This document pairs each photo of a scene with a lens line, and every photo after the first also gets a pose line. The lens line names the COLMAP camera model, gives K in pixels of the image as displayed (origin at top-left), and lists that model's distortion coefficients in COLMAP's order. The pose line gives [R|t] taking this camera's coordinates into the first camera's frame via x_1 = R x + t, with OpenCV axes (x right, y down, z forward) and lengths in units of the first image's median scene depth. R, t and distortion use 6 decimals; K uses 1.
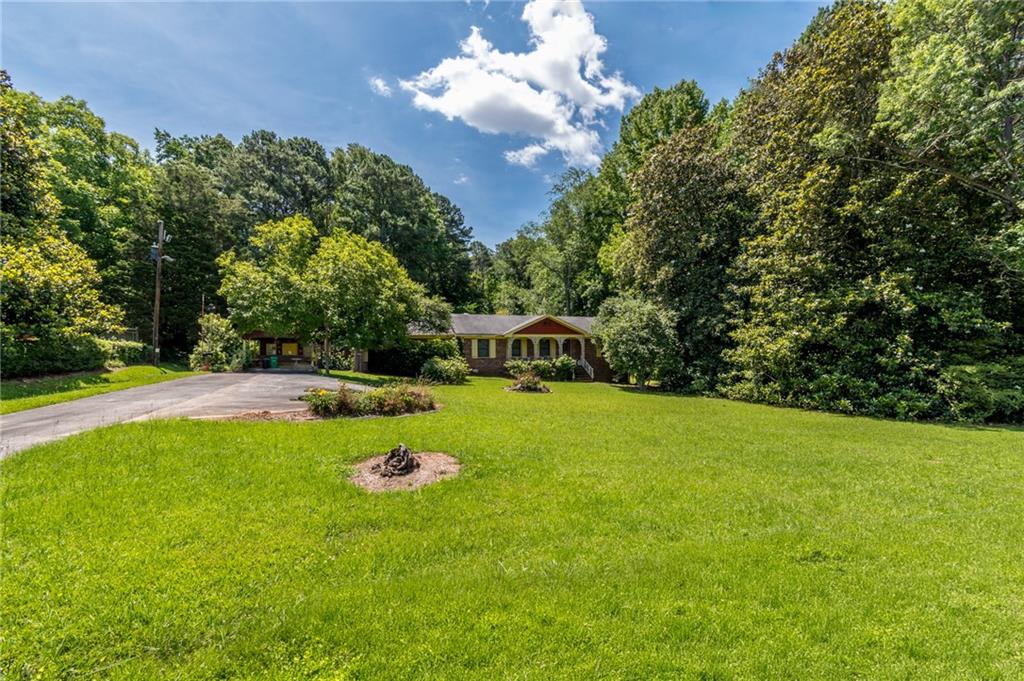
lens RADIAL K [[446.7, 0, 513.9], [0, 446.7, 344.6], [0, 0, 1]] dist [0.000385, -0.000128]
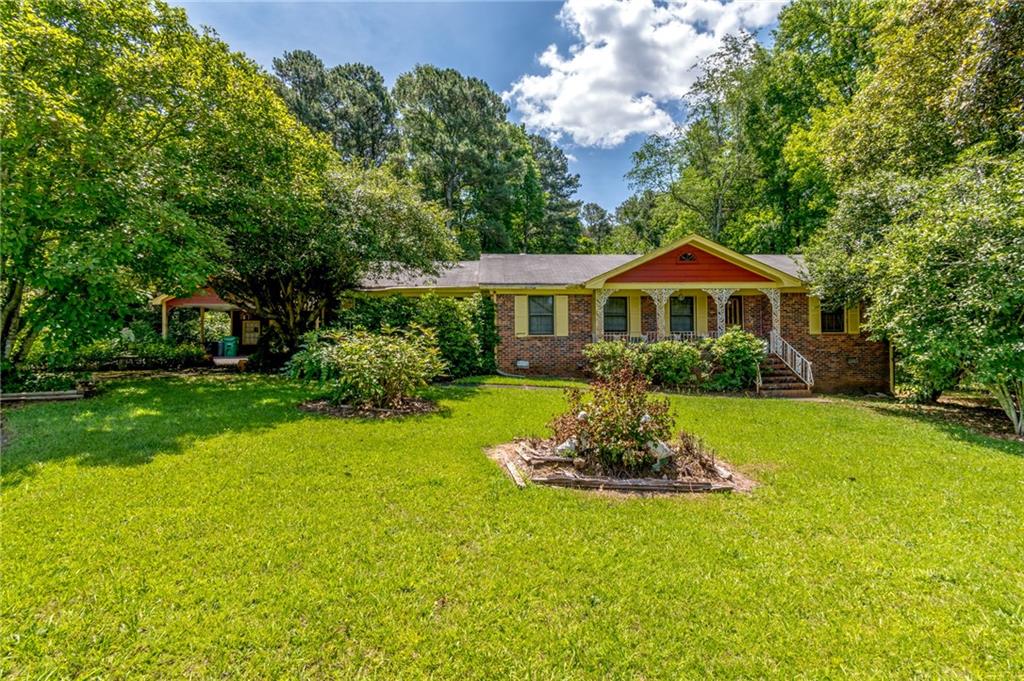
lens RADIAL K [[446.7, 0, 520.0], [0, 446.7, 337.8], [0, 0, 1]] dist [0.000385, -0.000128]
pose [[0.963669, -0.002939, -0.267082, 0.033580], [0.006906, 0.999879, 0.013916, 0.024824], [0.267008, -0.015255, 0.963573, 0.548679]]
